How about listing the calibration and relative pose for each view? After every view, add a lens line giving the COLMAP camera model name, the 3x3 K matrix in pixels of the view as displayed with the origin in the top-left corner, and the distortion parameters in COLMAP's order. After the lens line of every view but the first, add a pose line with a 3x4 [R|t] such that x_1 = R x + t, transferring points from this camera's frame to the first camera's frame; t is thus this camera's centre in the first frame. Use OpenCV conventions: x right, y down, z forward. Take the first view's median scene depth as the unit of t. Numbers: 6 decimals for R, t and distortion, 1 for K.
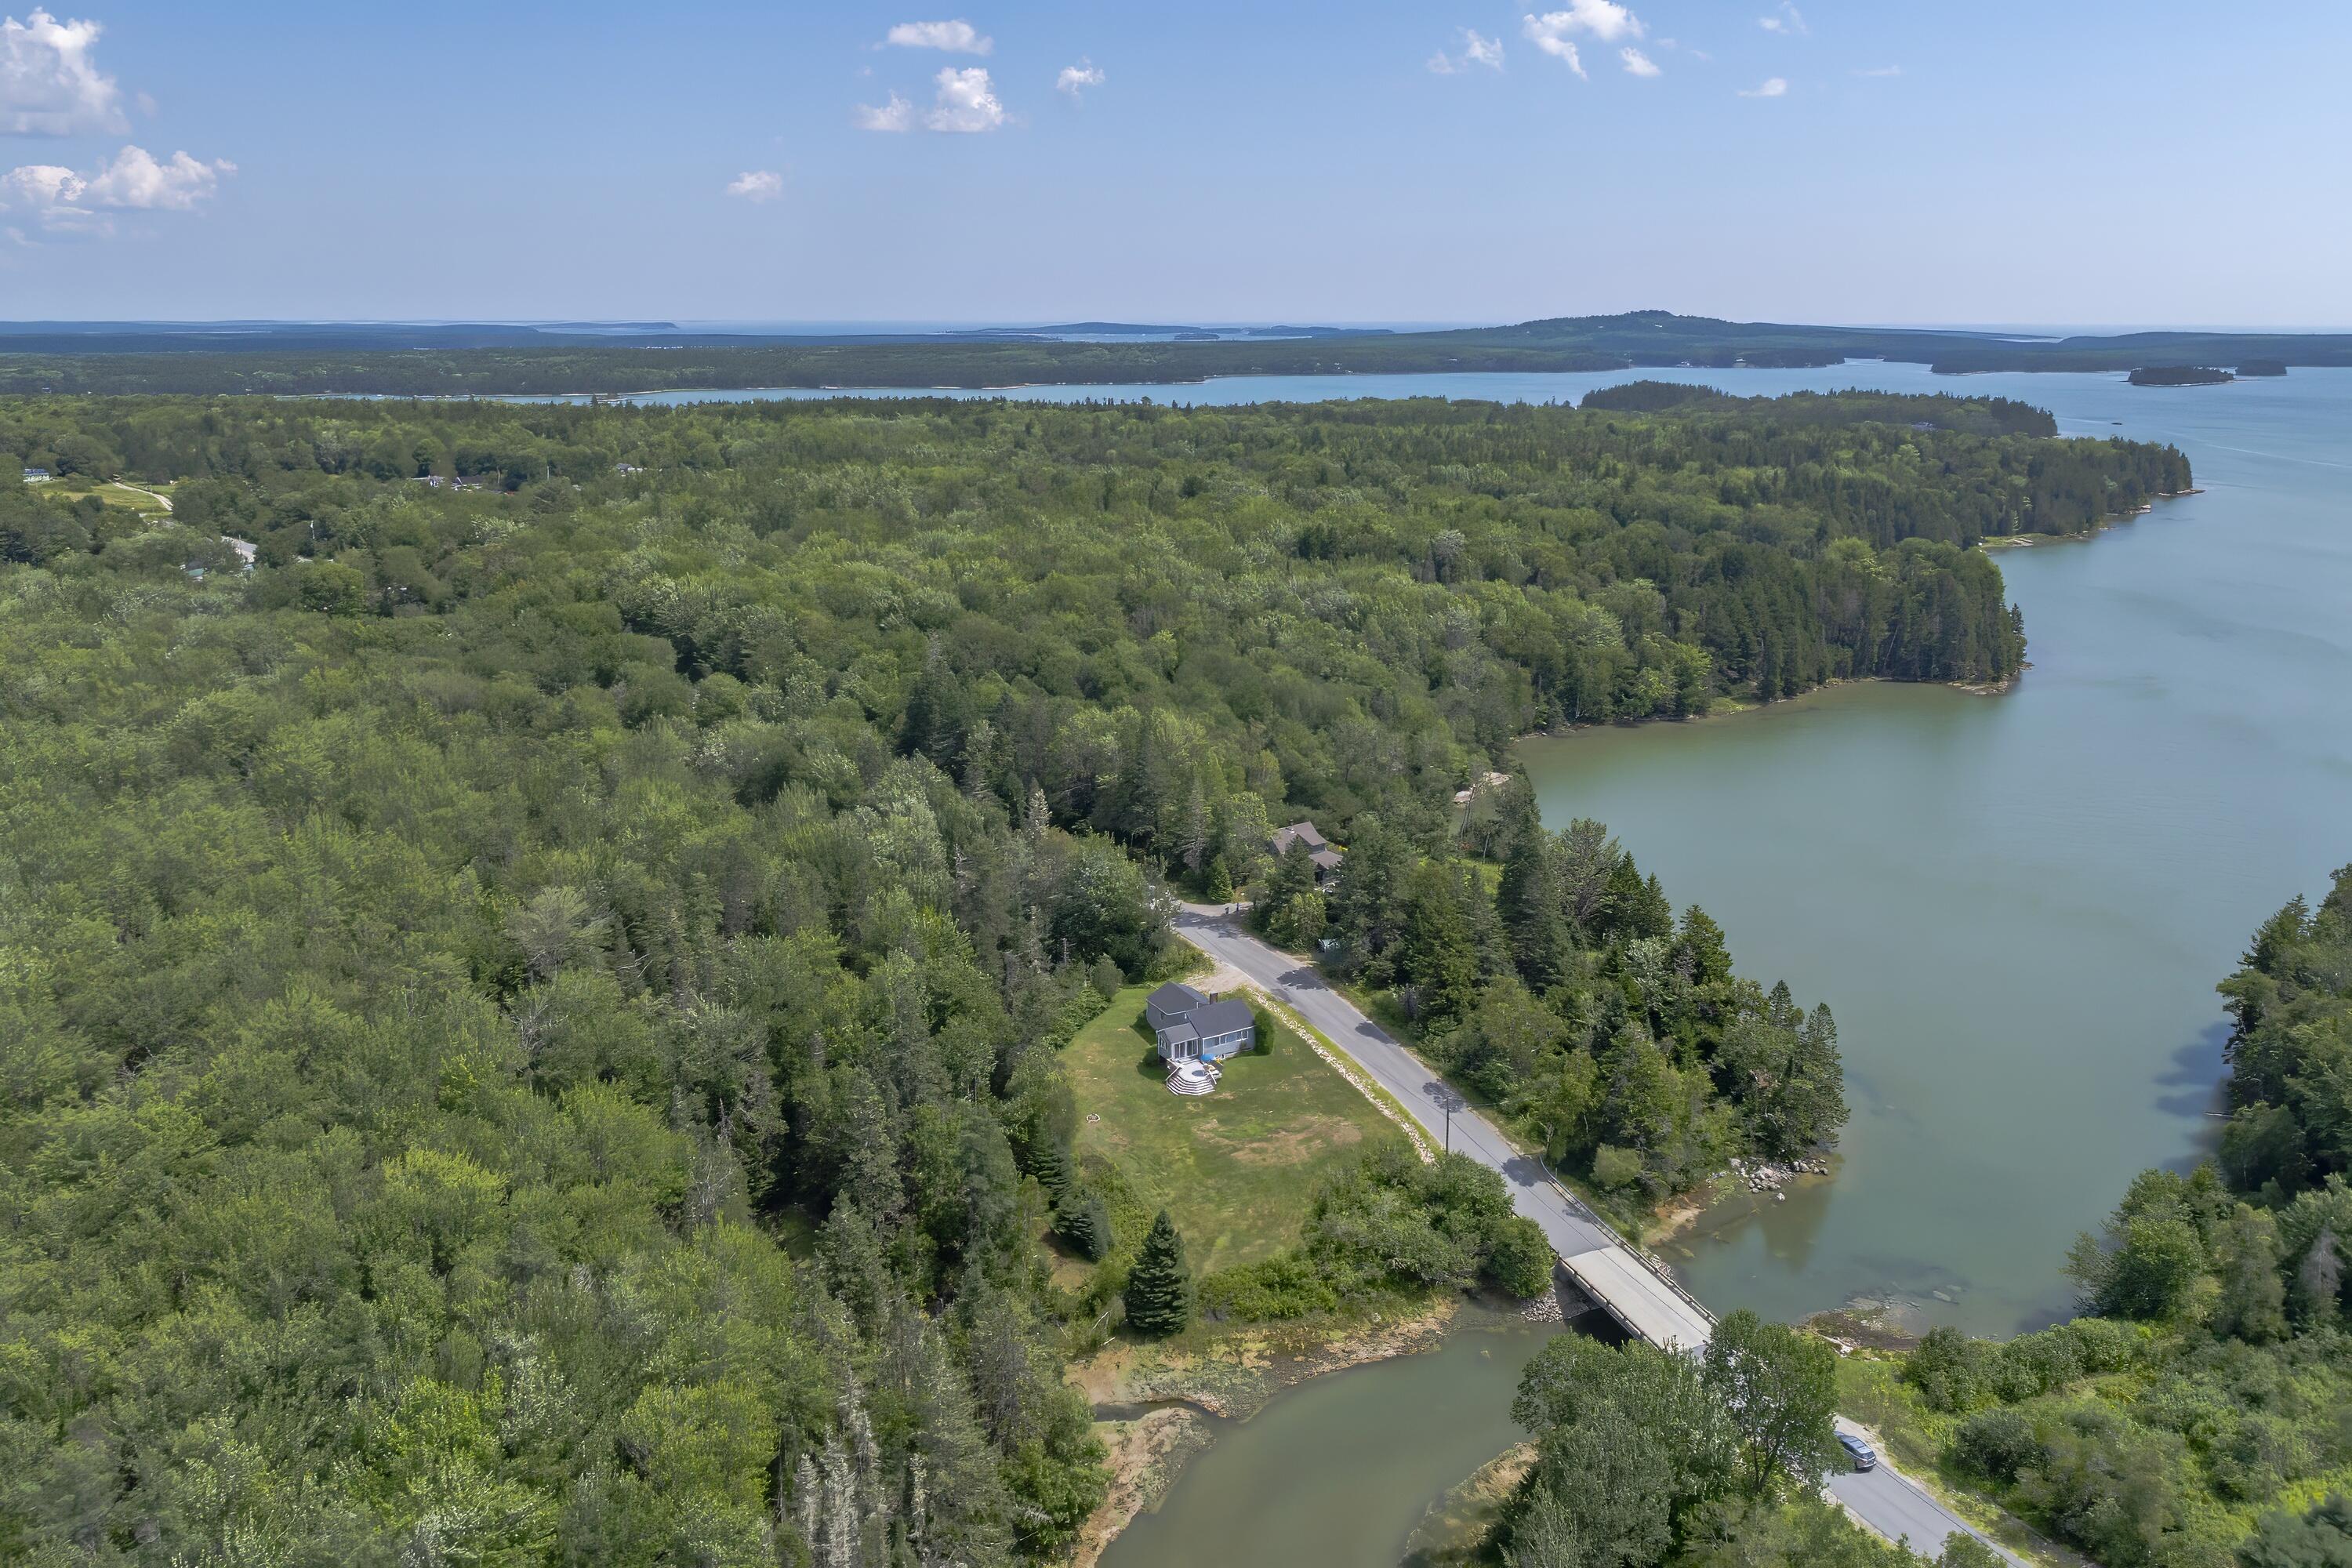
lens RADIAL K [[1605.2, 0, 1235.7], [0, 1605.2, 881.2], [0, 0, 1]] dist [-0.000651, -0.024719]
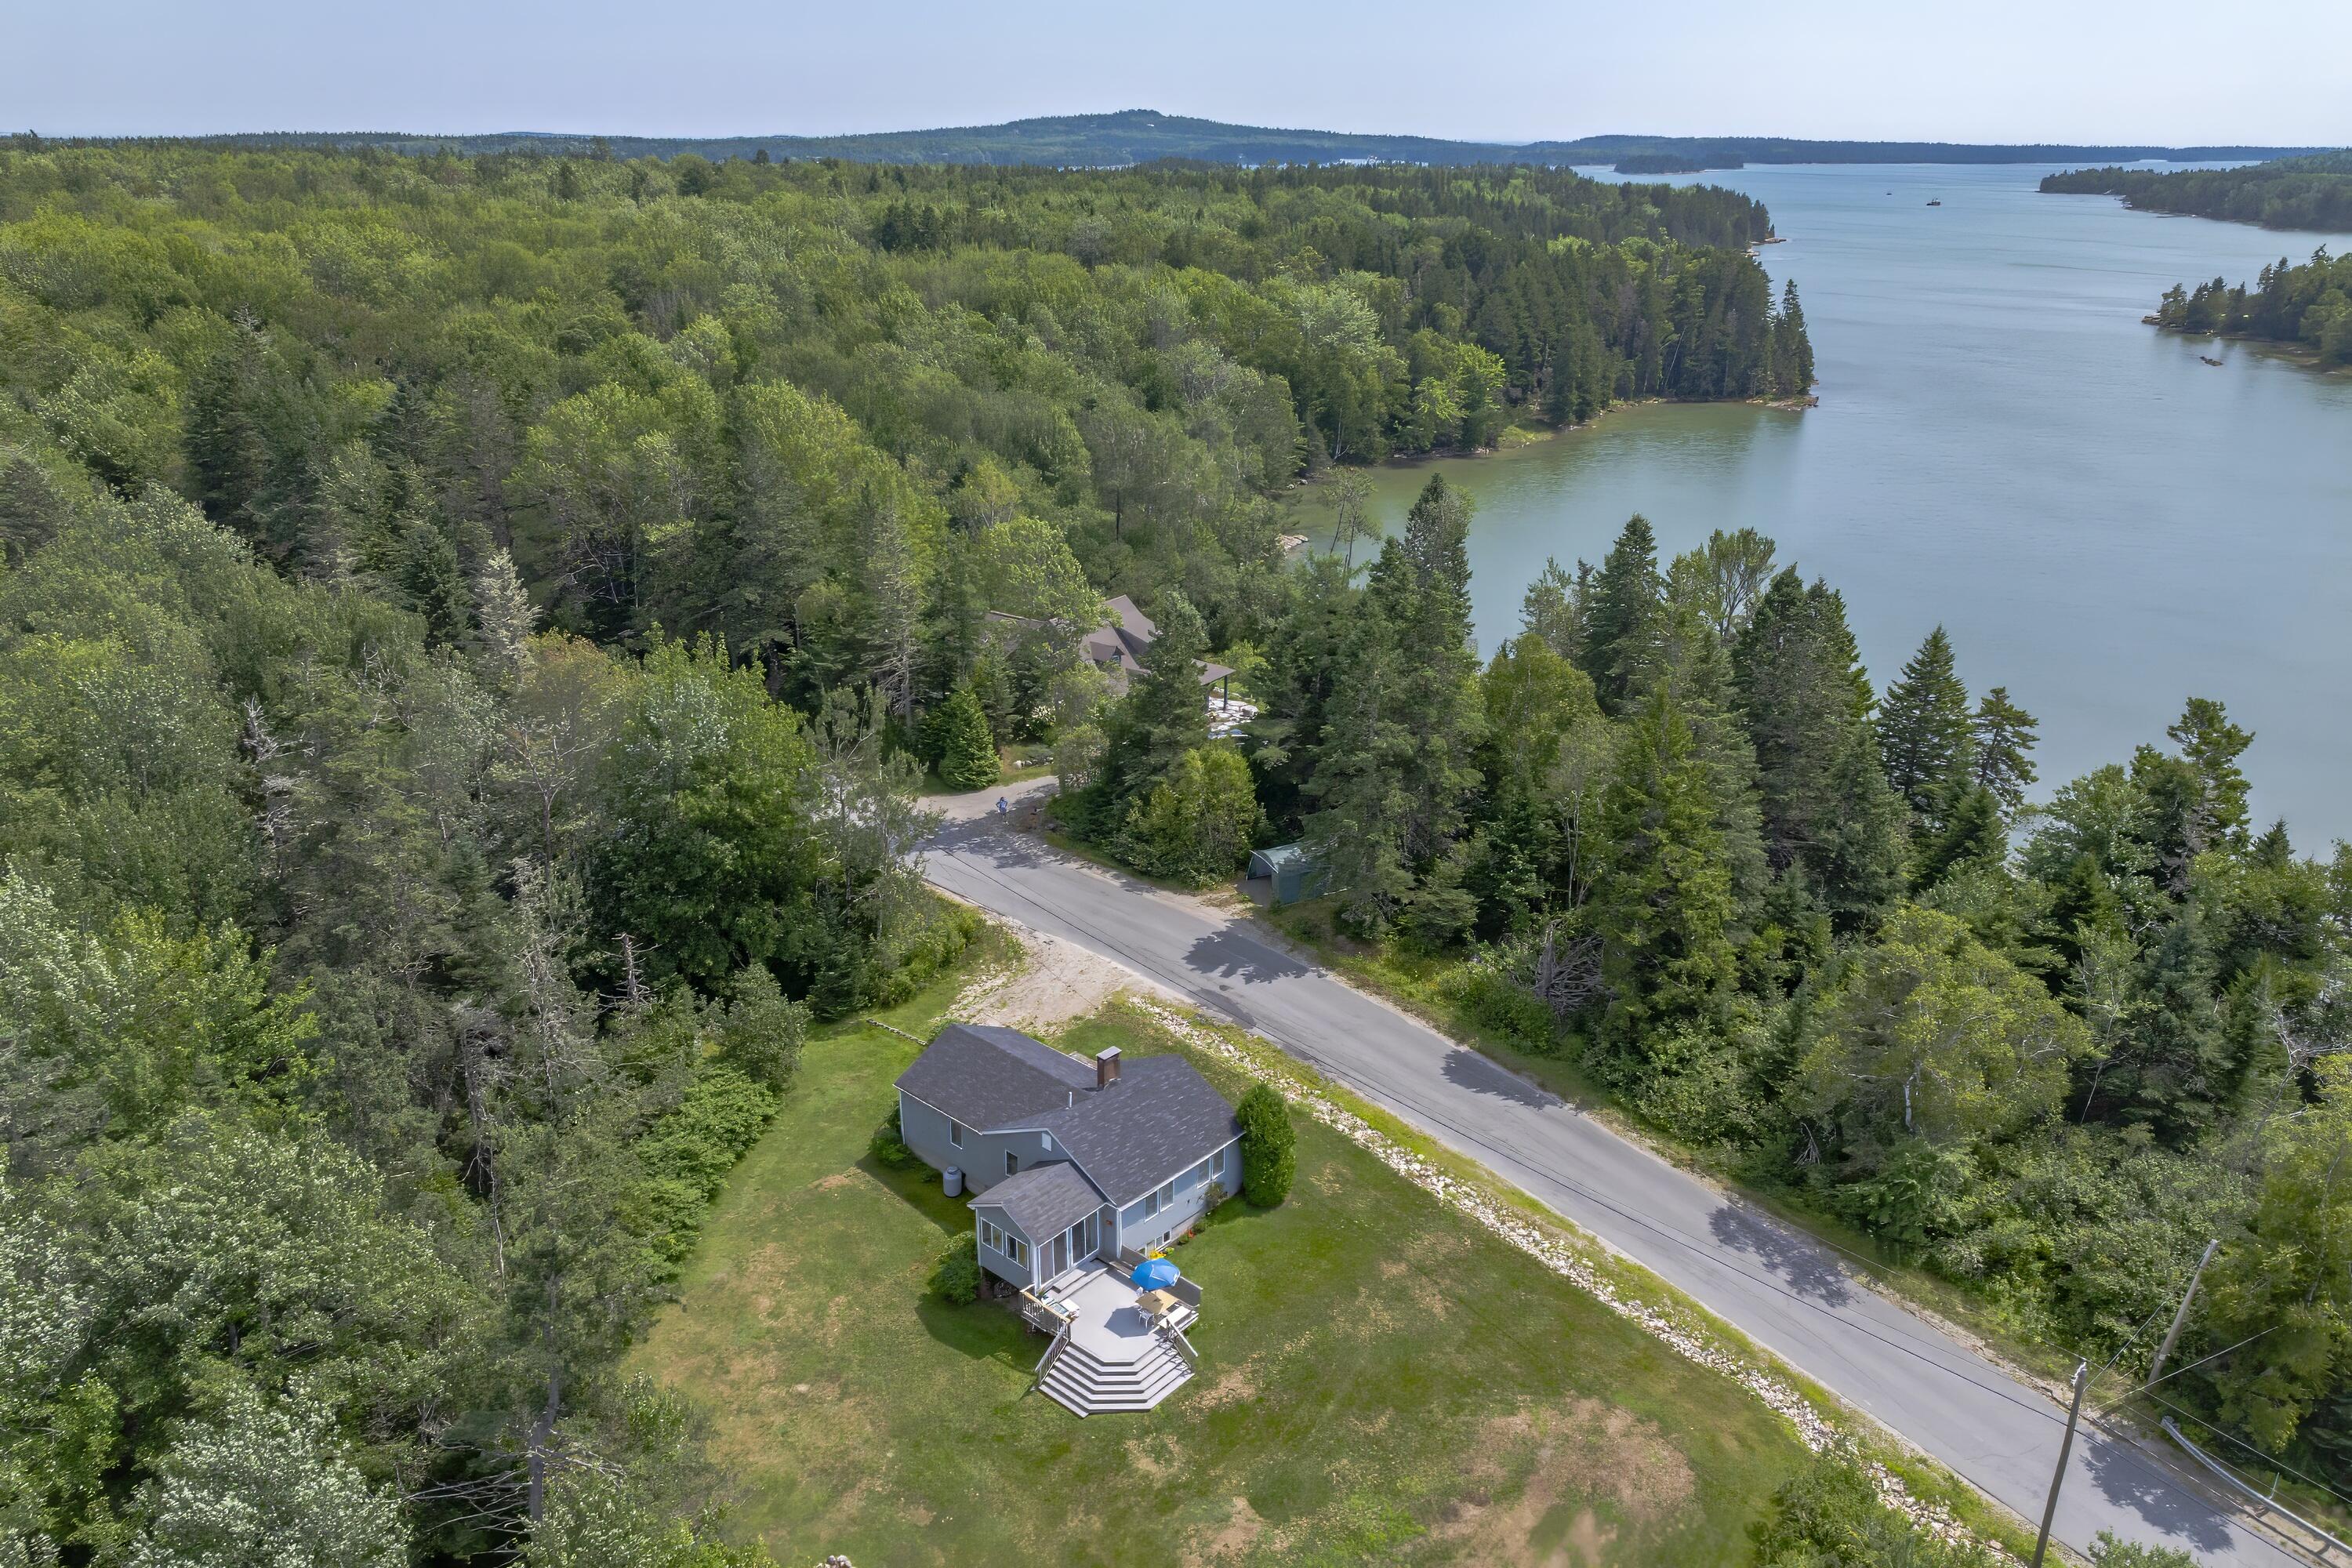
lens RADIAL K [[1605.2, 0, 1235.7], [0, 1605.2, 881.2], [0, 0, 1]] dist [-0.000651, -0.024719]
pose [[0.954574, -0.121492, 0.272079, -0.070080], [0.094308, 0.989347, 0.110901, -0.003430], [-0.282655, -0.080204, 0.955863, 0.598661]]
